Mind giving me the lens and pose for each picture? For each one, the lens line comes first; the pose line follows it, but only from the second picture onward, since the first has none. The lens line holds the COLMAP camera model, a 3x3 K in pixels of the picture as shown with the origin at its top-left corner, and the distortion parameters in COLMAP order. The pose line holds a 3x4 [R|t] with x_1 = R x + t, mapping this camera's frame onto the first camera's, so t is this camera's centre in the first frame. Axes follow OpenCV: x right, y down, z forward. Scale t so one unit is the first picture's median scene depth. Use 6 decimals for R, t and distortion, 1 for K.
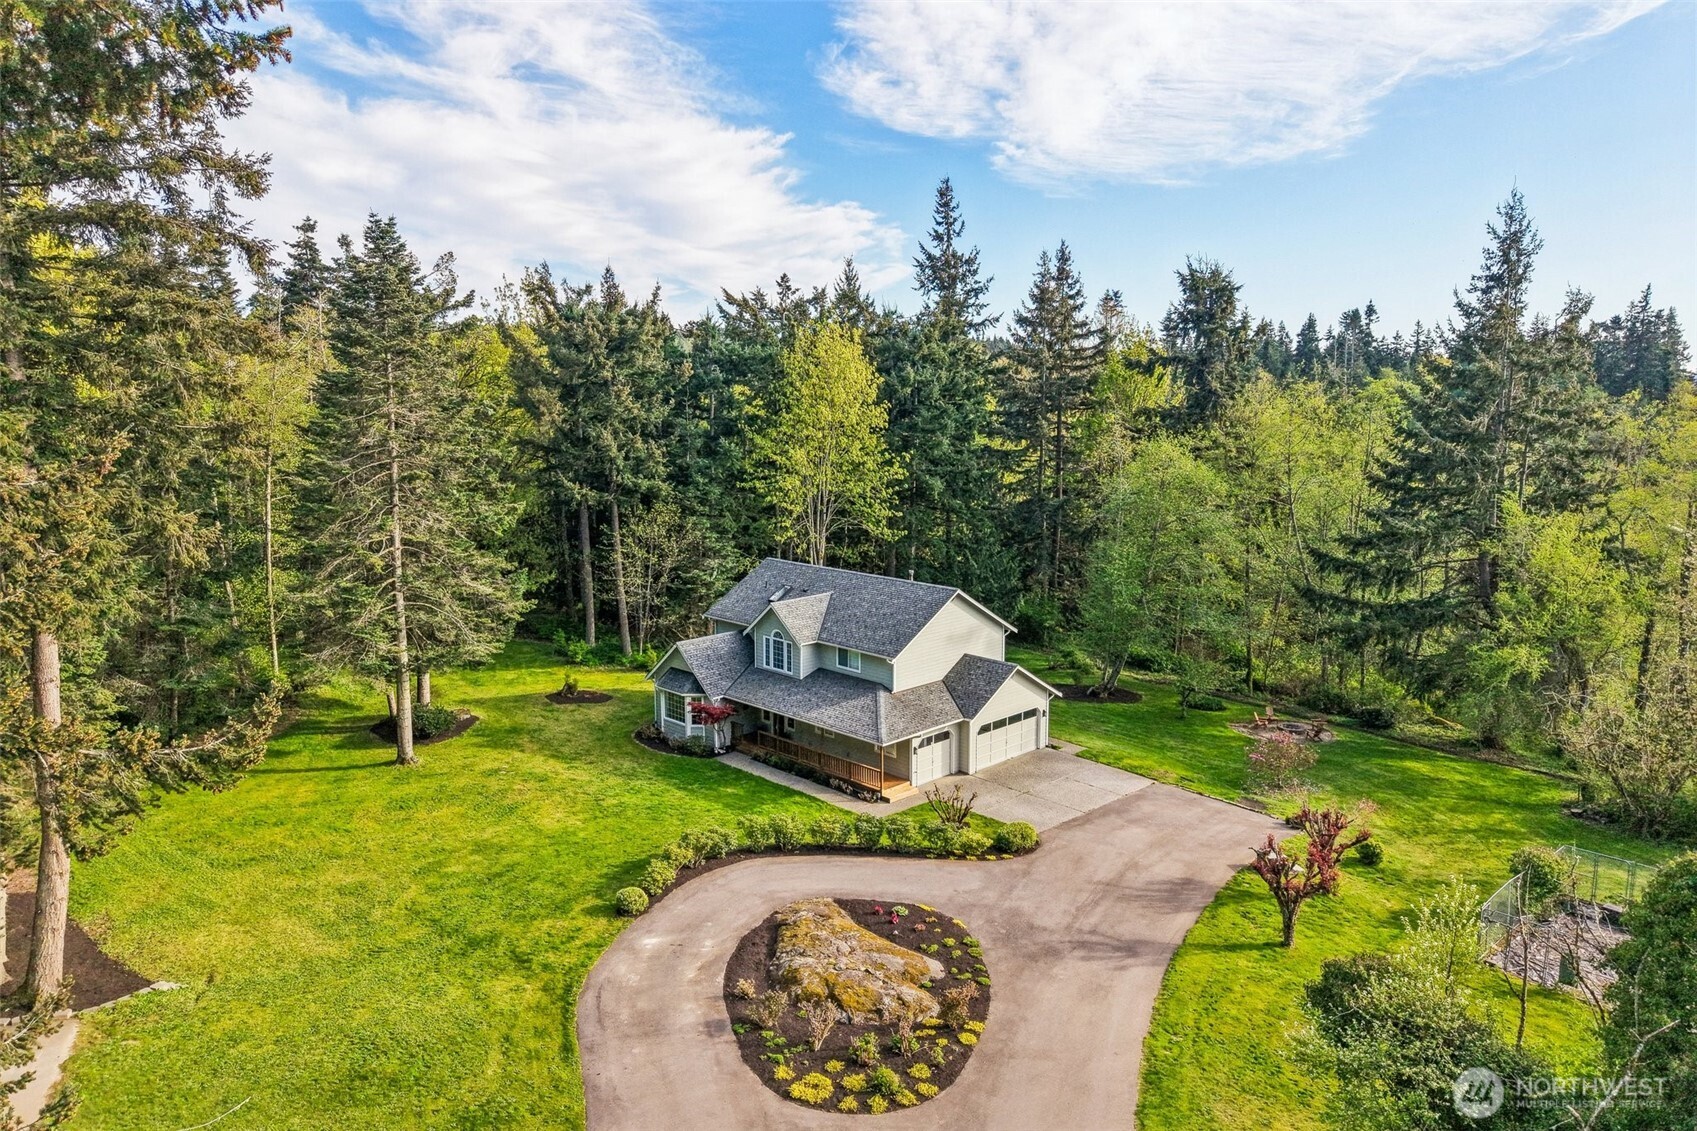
lens RADIAL K [[1143.1, 0, 852.3], [0, 1143.1, 556.6], [0, 0, 1]] dist [-0.062212, -0.001684]
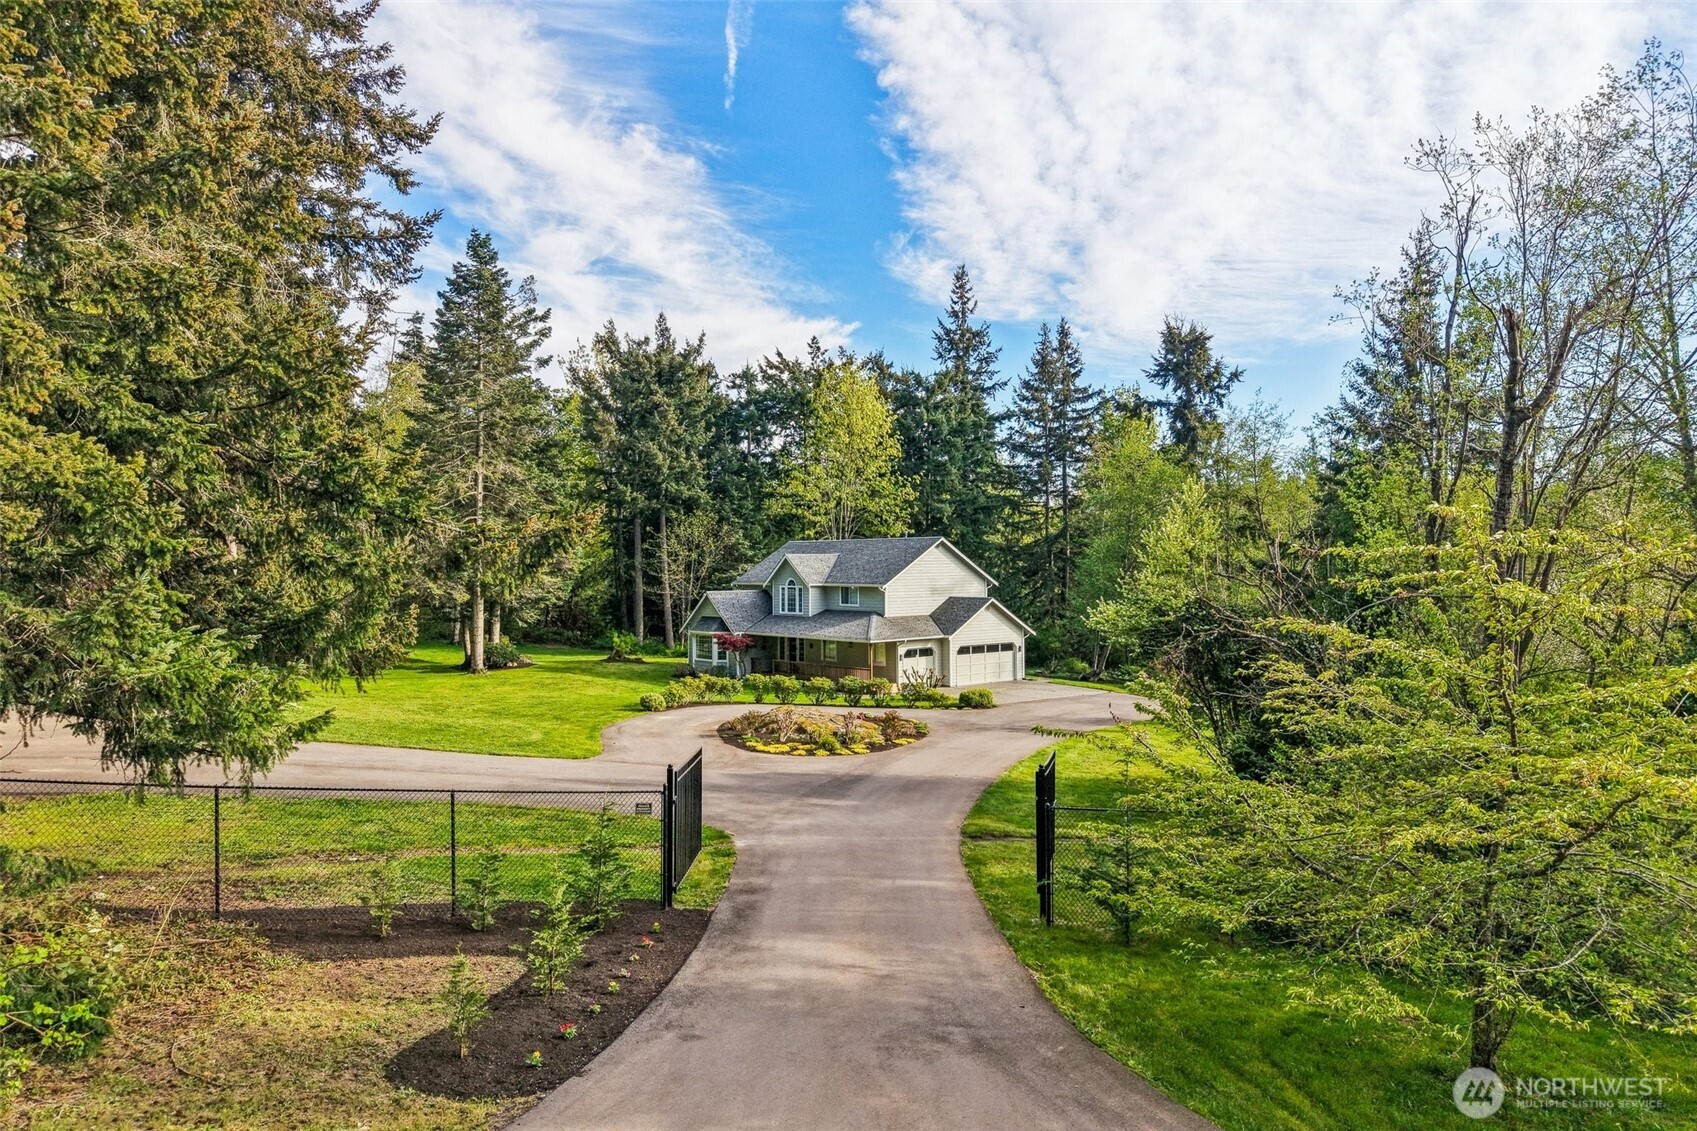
lens RADIAL K [[1143.1, 0, 843.9], [0, 1143.1, 571.0], [0, 0, 1]] dist [-0.062212, -0.001684]
pose [[0.998087, -0.001181, -0.061814, 0.049524], [-0.007333, 0.990499, -0.137327, 0.175271], [0.061389, 0.137518, 0.988595, -0.134192]]
